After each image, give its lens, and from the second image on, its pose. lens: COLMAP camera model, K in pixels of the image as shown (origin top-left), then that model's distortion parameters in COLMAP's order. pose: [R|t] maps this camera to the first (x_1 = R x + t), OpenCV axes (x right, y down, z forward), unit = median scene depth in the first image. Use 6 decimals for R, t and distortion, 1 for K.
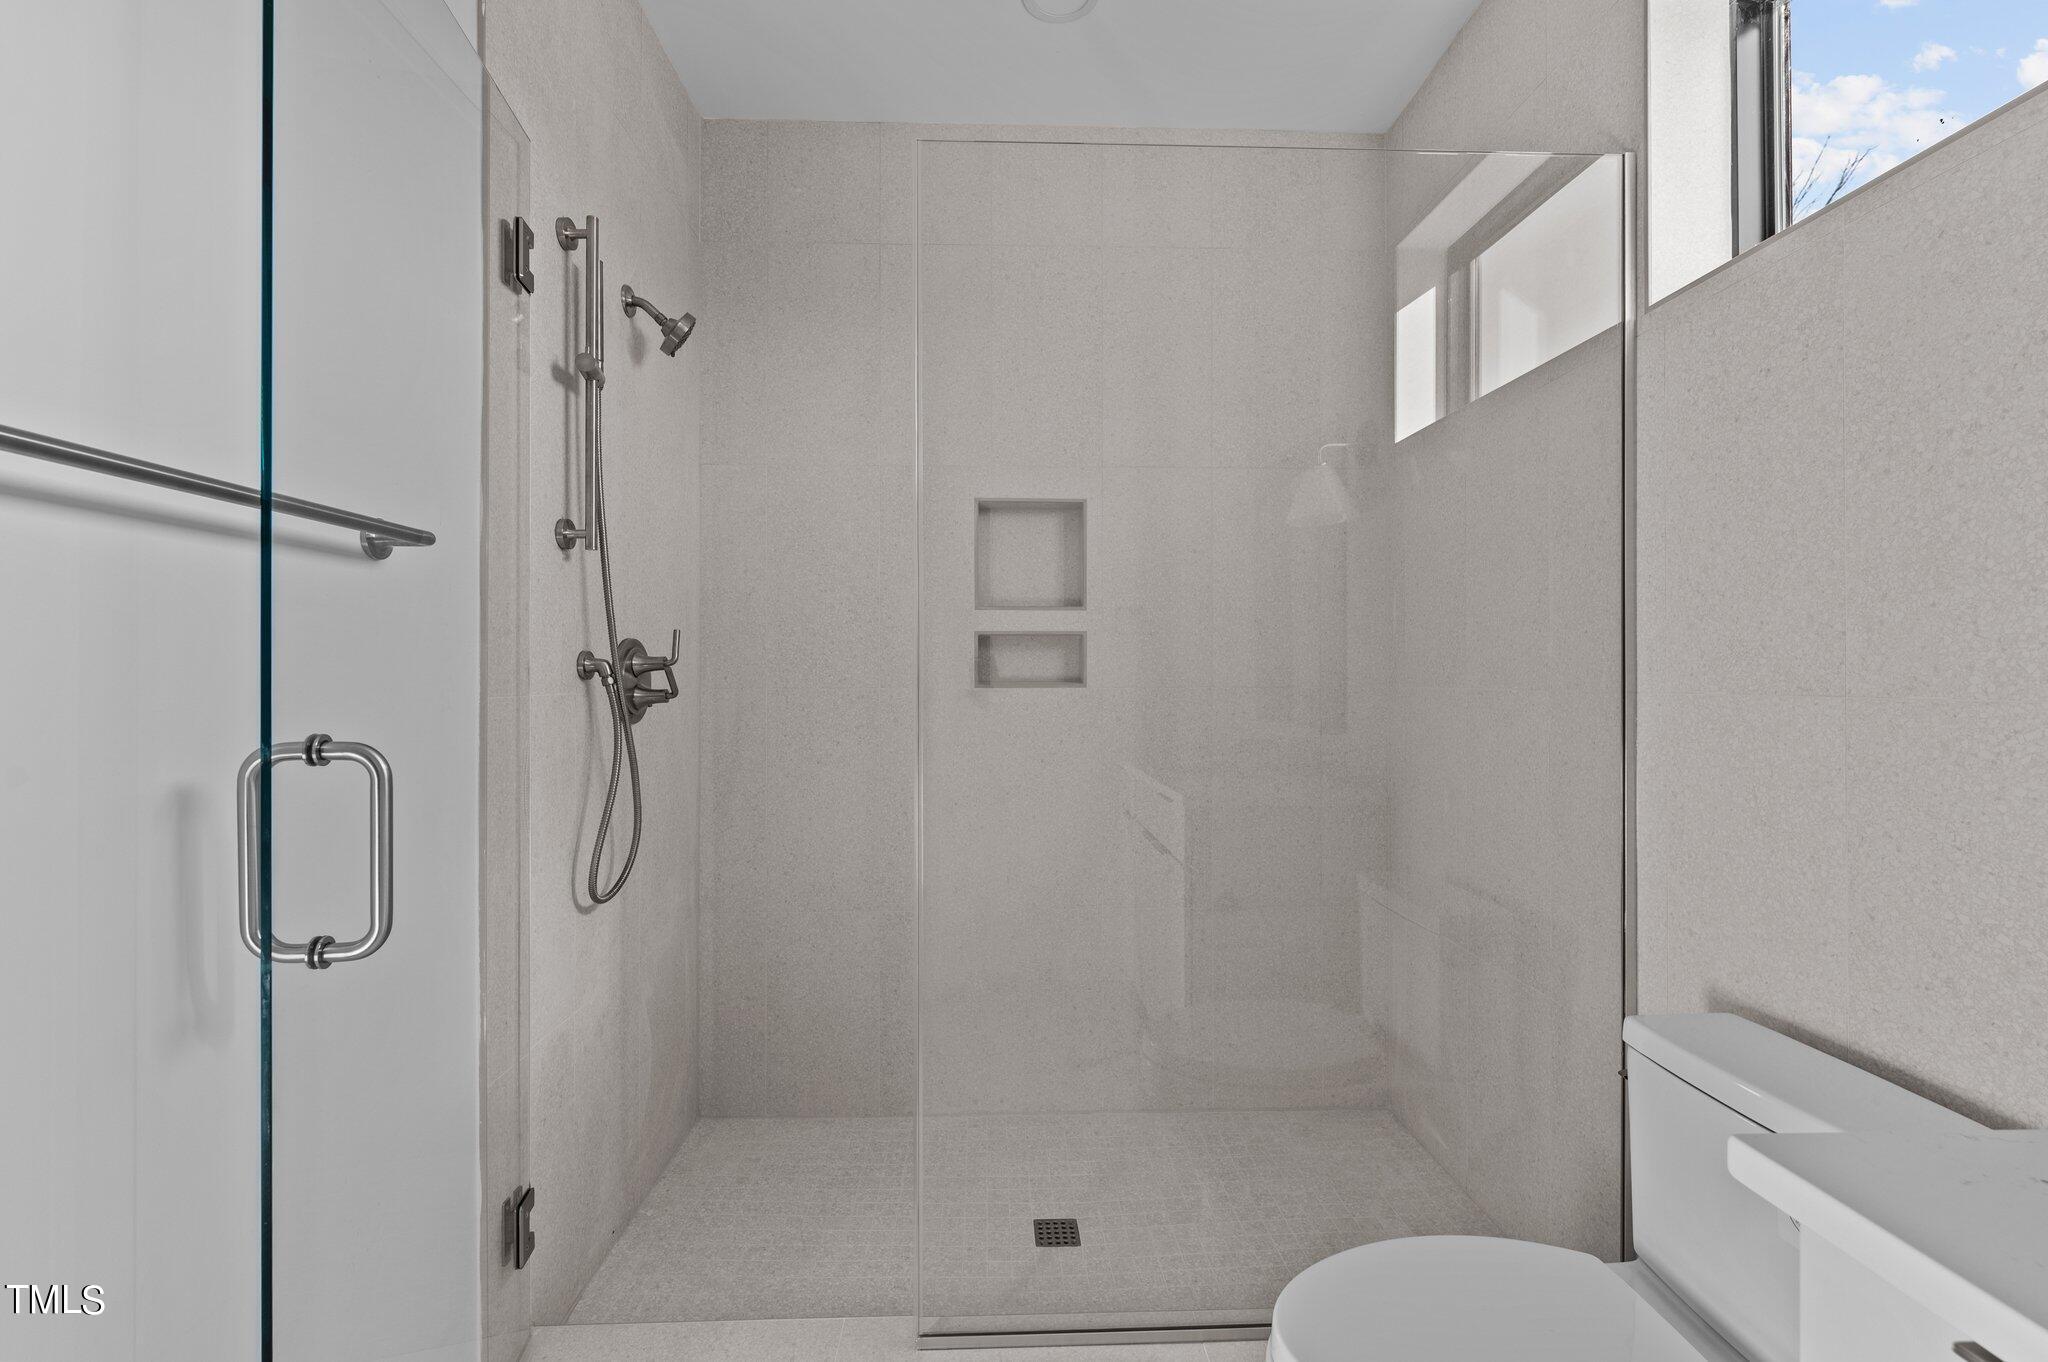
lens RADIAL K [[883.9, 0, 1020.1], [0, 883.9, 670.8], [0, 0, 1]] dist [-0.002707, -0.000103]
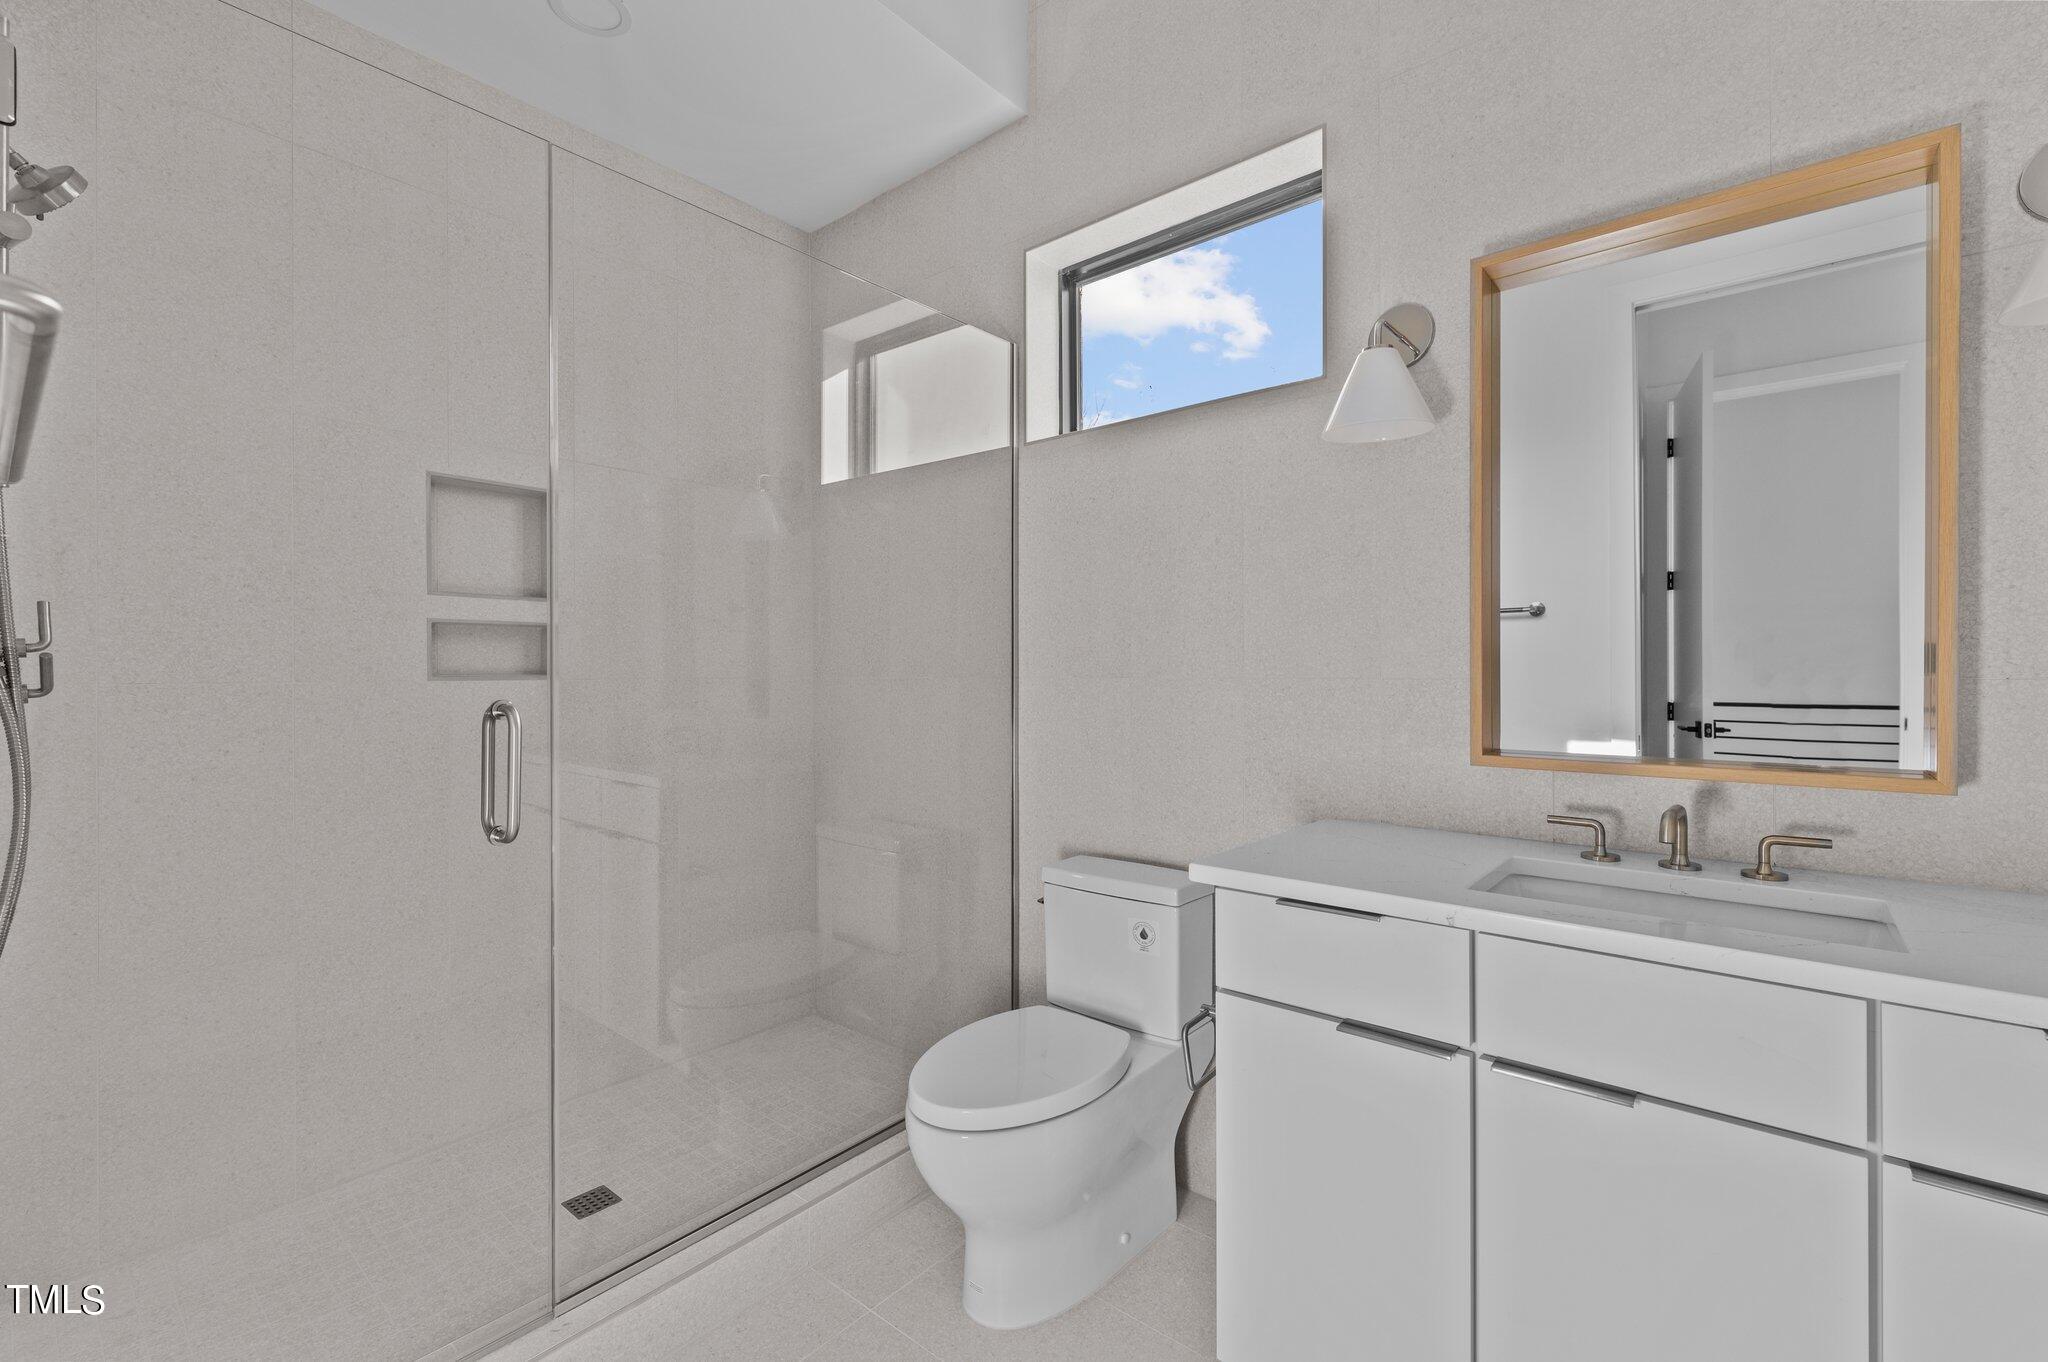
lens RADIAL K [[883.9, 0, 1020.1], [0, 883.9, 670.8], [0, 0, 1]] dist [-0.002707, -0.000103]
pose [[0.665730, 0.000642, 0.746193, -0.327696], [-0.002585, 0.999996, 0.001446, 0.006125], [-0.746188, -0.002891, 0.665729, -0.055320]]
